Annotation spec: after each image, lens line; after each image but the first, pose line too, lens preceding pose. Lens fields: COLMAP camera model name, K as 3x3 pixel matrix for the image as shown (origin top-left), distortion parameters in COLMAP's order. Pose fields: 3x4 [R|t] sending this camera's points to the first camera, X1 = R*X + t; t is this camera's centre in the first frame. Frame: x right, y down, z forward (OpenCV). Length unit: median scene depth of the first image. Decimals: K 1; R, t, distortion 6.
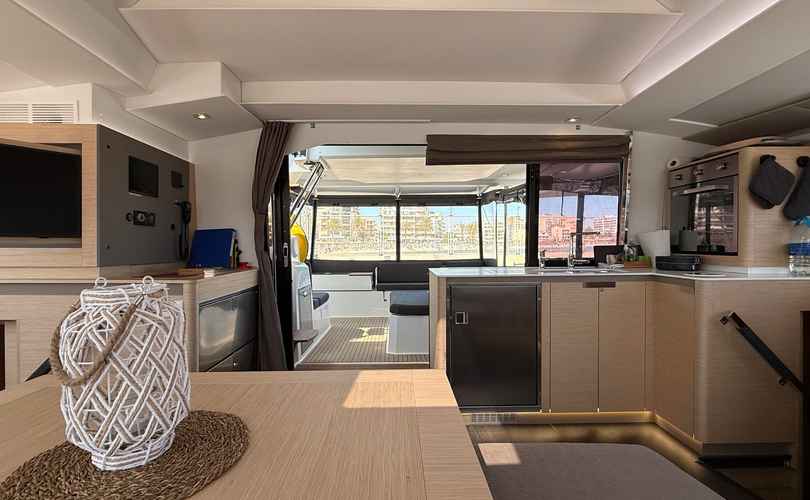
lens RADIAL K [[387.7, 0, 402.7], [0, 387.7, 246.9], [0, 0, 1]] dist [-0.006287, -0.003028]
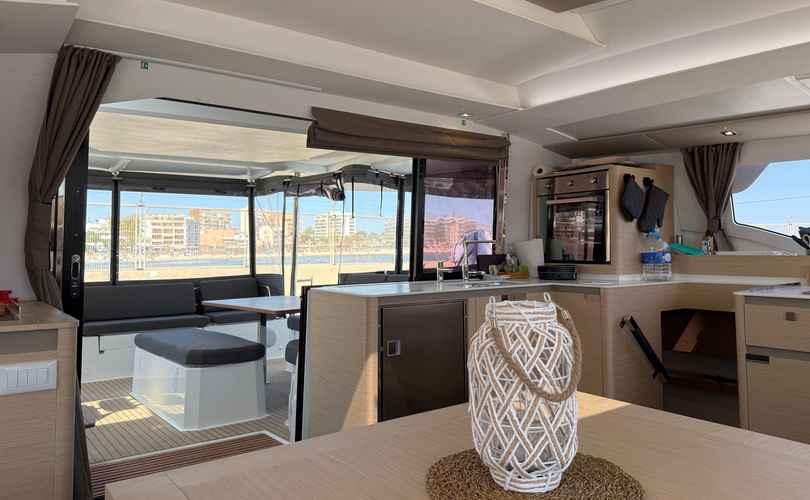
lens RADIAL K [[590.1, 0, 415.5], [0, 590.1, 218.2], [0, 0, 1]] dist [0.045151, -0.032856]
pose [[0.804792, 0.031061, 0.592743, -0.445710], [0.006416, 0.998116, -0.061015, -0.006440], [-0.593522, 0.052907, 0.803077, -0.015722]]
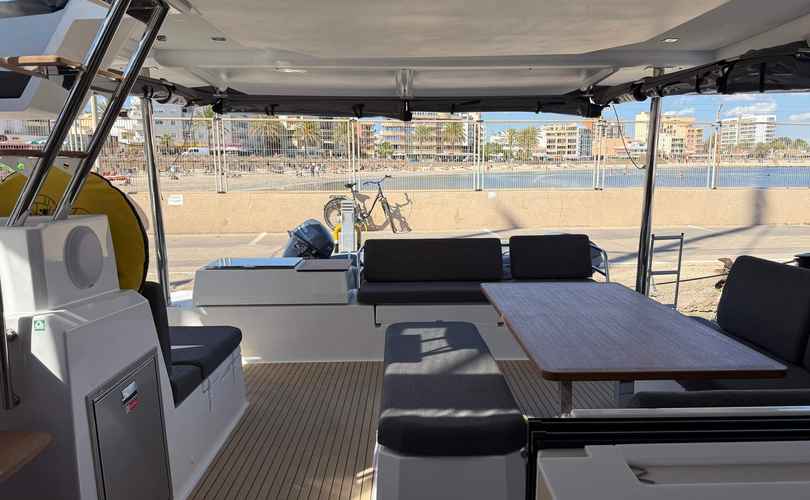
lens RADIAL K [[590.1, 0, 418.8], [0, 590.1, 240.4], [0, 0, 1]] dist [0.045151, -0.032856]
pose [[0.999990, 0.003009, 0.003267, 0.001526], [-0.003402, 0.991771, 0.127982, -0.108752], [-0.002855, -0.127992, 0.991771, 0.705642]]
